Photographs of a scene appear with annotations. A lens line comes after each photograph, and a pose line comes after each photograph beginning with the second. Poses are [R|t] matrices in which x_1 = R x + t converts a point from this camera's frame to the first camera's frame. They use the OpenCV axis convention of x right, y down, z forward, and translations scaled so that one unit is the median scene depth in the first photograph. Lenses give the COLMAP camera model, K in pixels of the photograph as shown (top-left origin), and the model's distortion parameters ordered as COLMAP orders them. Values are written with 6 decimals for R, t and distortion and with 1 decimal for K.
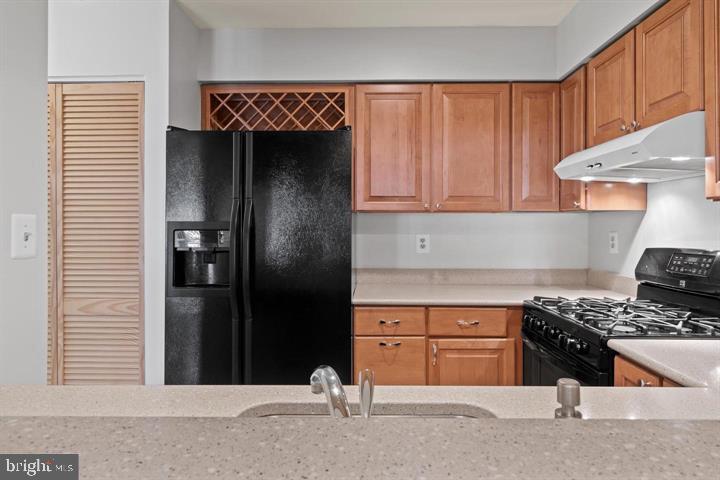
lens RADIAL K [[439.7, 0, 360.0], [0, 439.7, 240.0], [0, 0, 1]] dist [-0.001238, 0.000075]
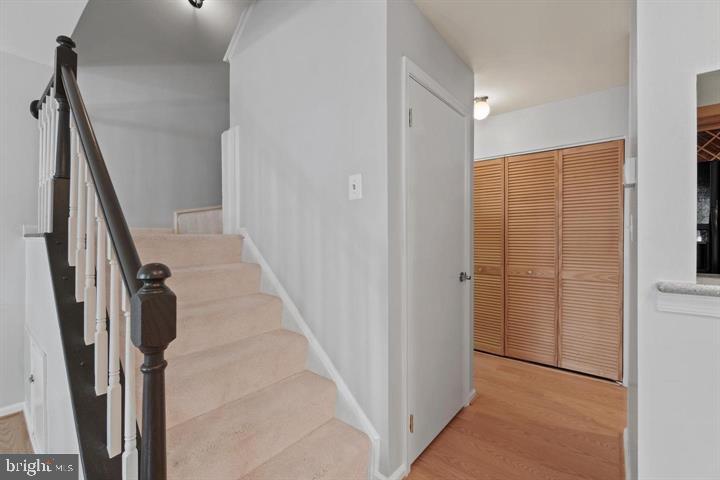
lens RADIAL K [[311.2, 0, 360.9], [0, 311.2, 237.1], [0, 0, 1]] dist [-0.003504, -0.000063]
pose [[0.786825, 0.001357, -0.617175, -0.470815], [-0.014976, 0.999745, -0.016895, 0.030442], [0.616995, 0.022536, 0.786644, -0.425806]]
